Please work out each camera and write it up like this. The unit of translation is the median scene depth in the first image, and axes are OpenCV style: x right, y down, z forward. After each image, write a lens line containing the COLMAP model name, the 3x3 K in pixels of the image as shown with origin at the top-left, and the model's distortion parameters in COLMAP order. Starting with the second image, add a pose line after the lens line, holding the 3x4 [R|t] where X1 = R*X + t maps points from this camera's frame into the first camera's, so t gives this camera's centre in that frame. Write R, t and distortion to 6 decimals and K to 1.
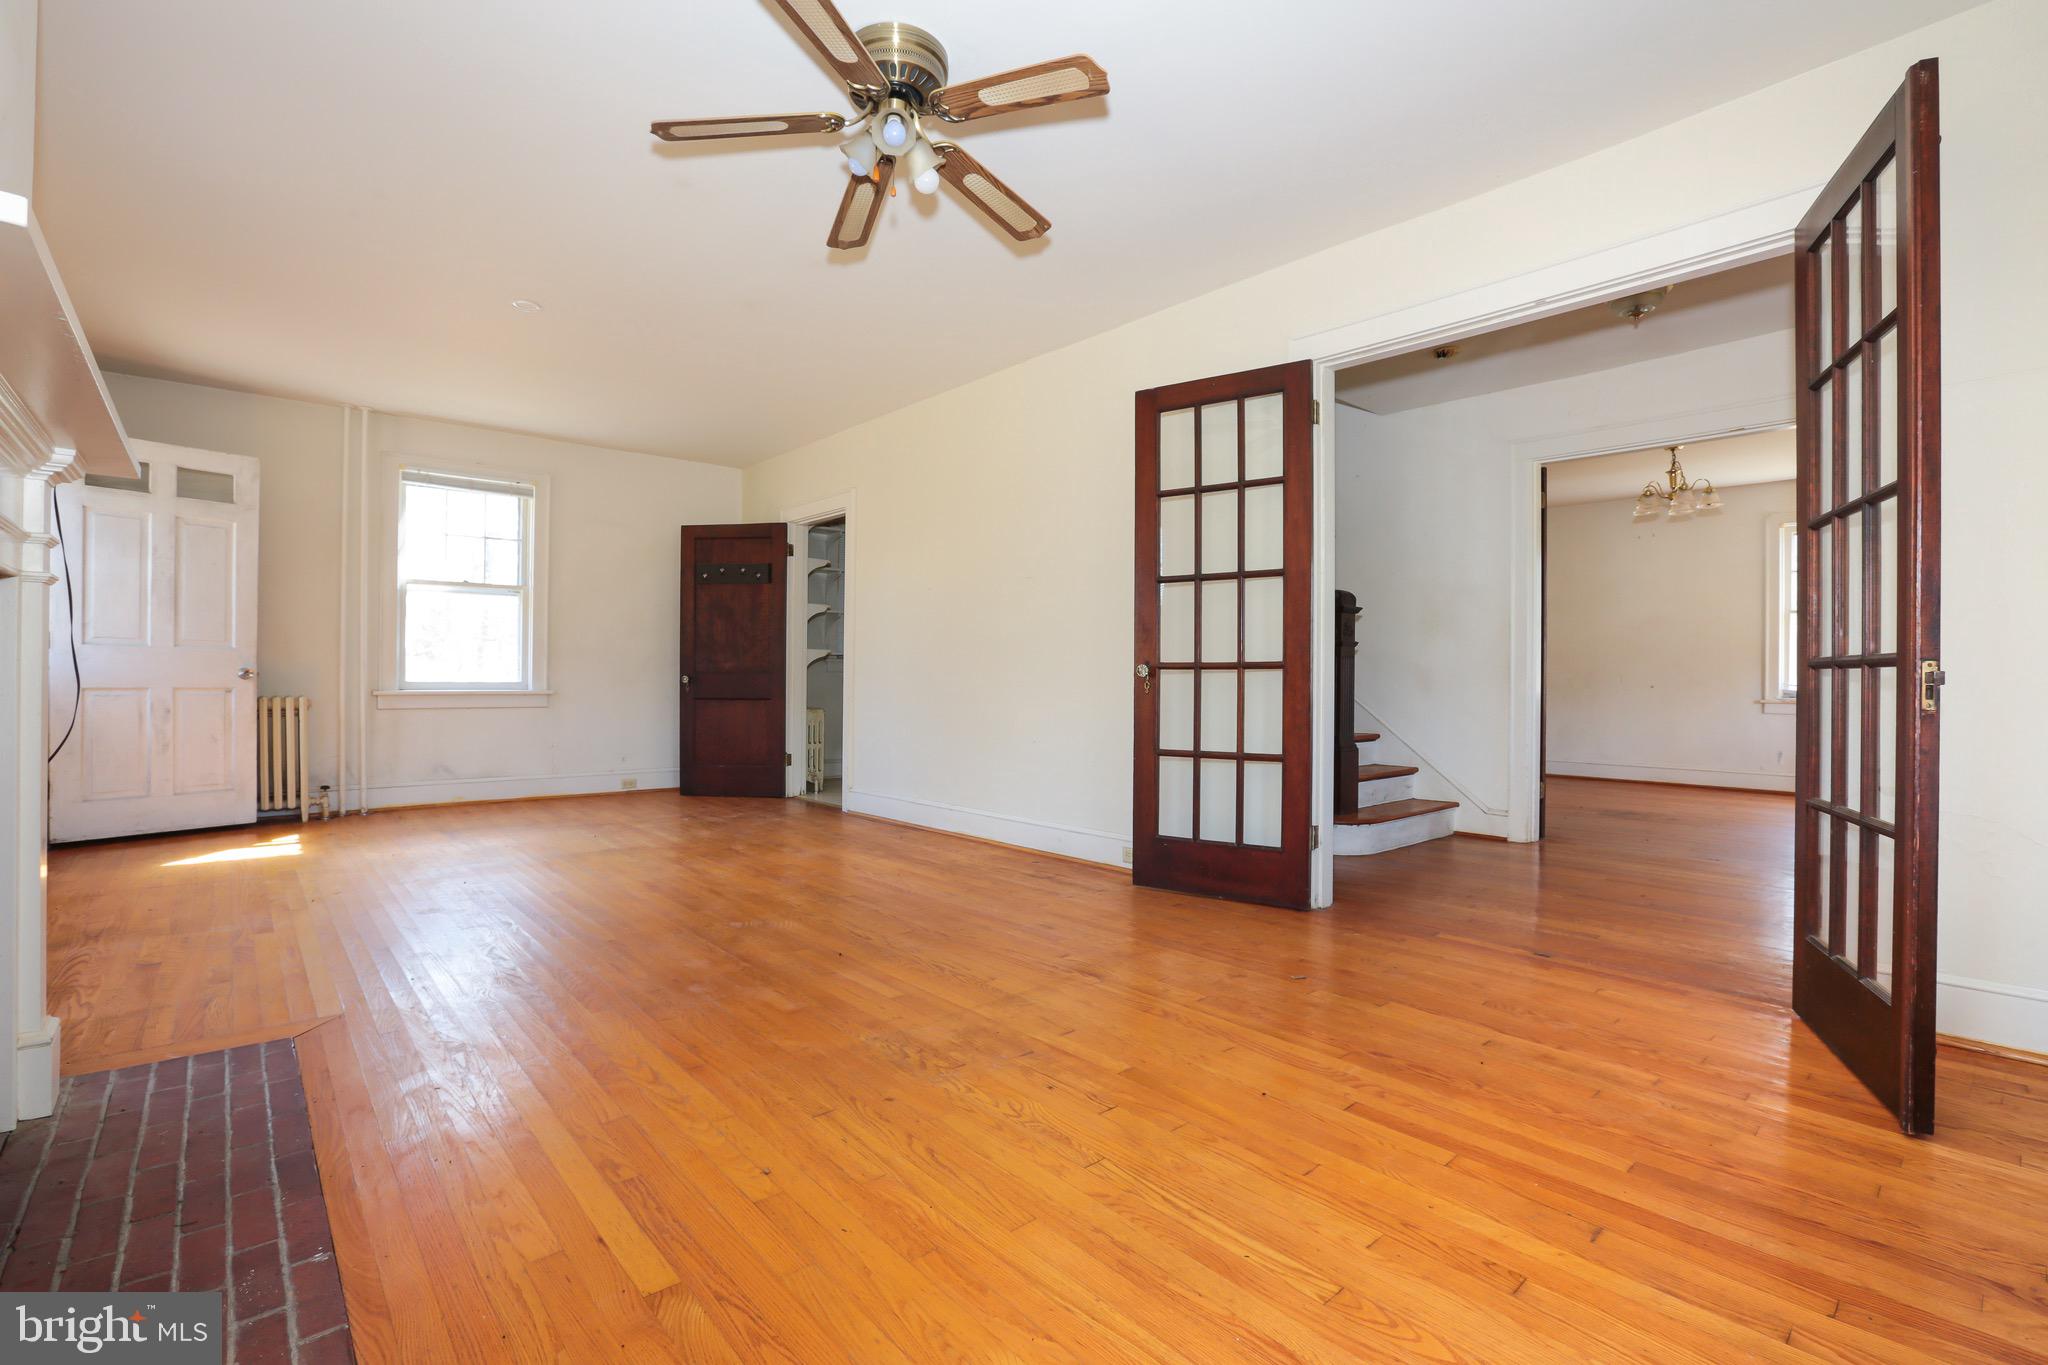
lens RADIAL K [[927.9, 0, 1021.0], [0, 927.9, 678.7], [0, 0, 1]] dist [-0.029592, 0.009437]
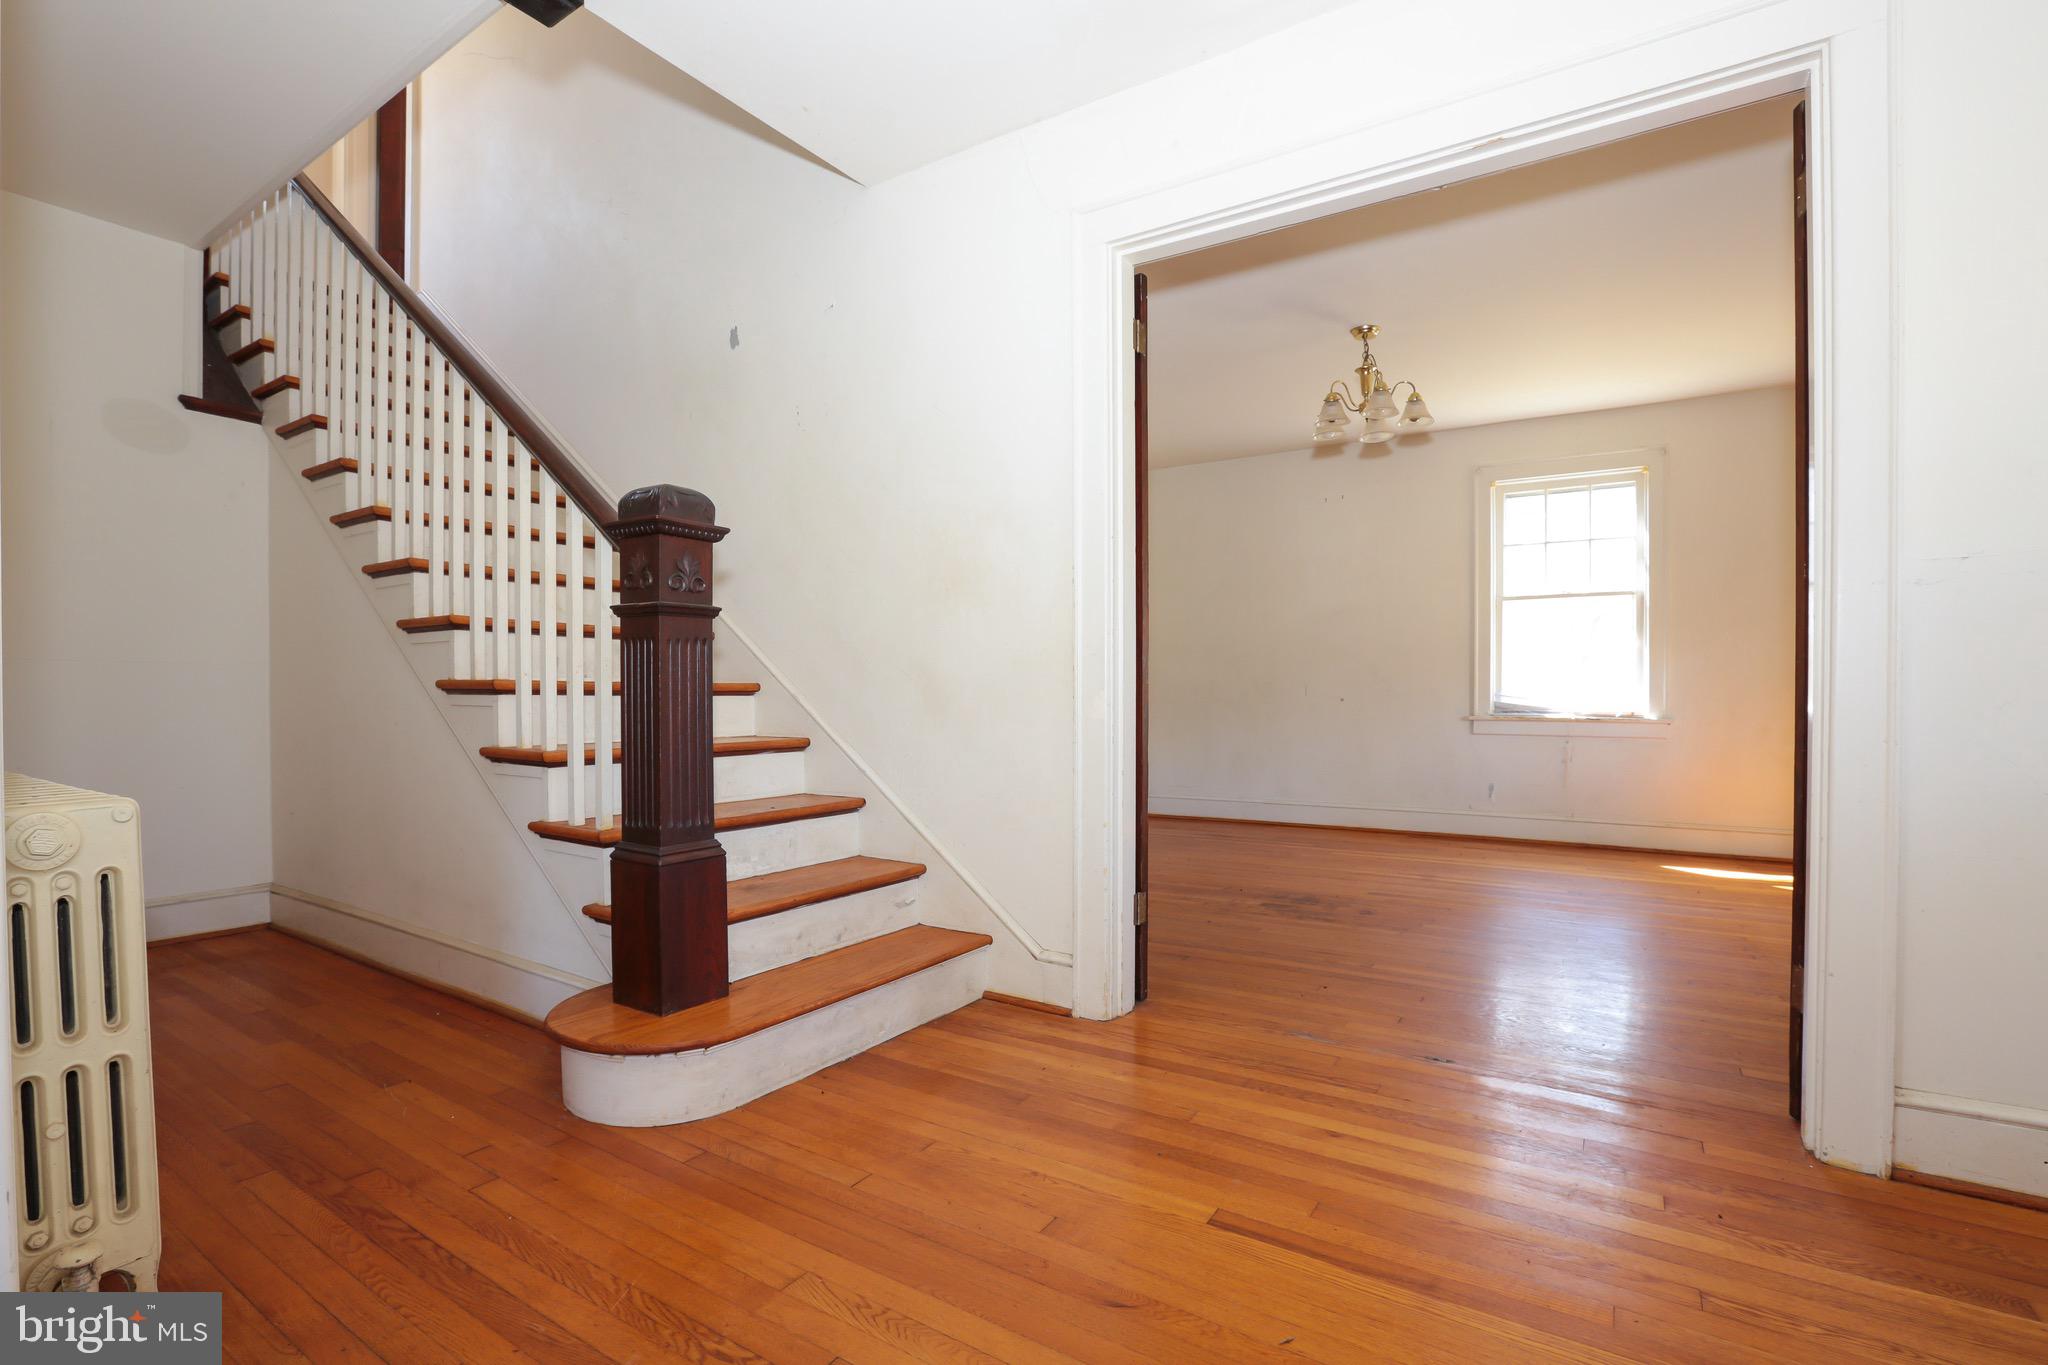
lens RADIAL K [[927.9, 0, 1038.1], [0, 927.9, 709.6], [0, 0, 1]] dist [-0.029592, 0.009437]
pose [[0.962233, -0.014046, 0.271864, 0.658416], [0.009380, 0.999786, 0.018453, 0.002645], [-0.272064, -0.015206, 0.962159, 0.919670]]
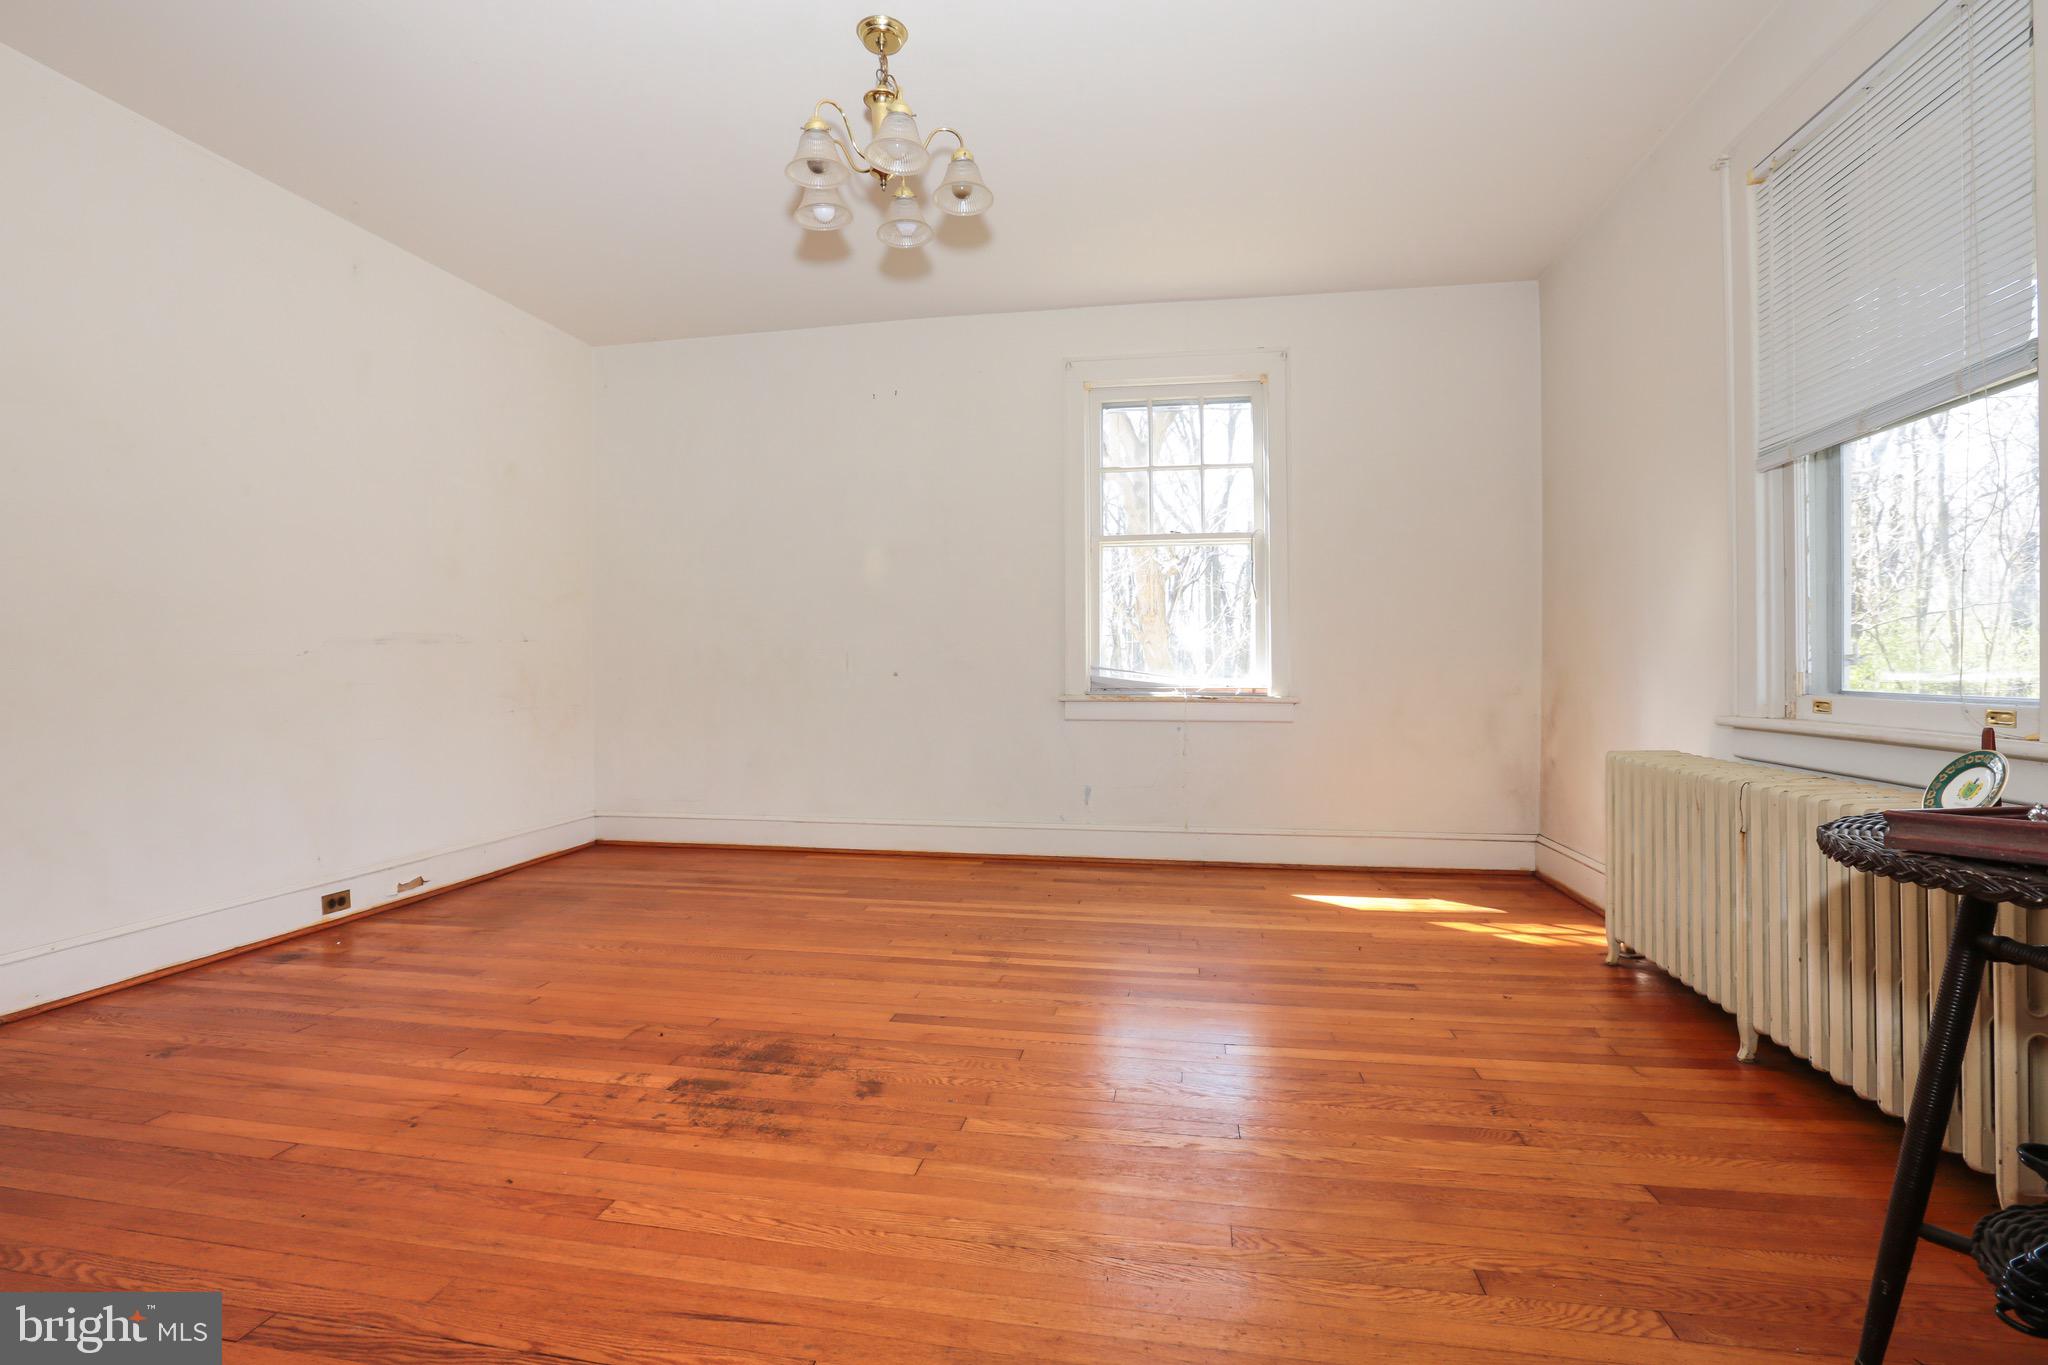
lens RADIAL K [[927.9, 0, 993.3], [0, 927.9, 666.4], [0, 0, 1]] dist [-0.029592, 0.009437]
pose [[0.806149, -0.012074, 0.591589, 1.128157], [0.012121, 0.999919, 0.003890, 0.008918], [-0.591588, 0.004034, 0.806230, 1.442588]]
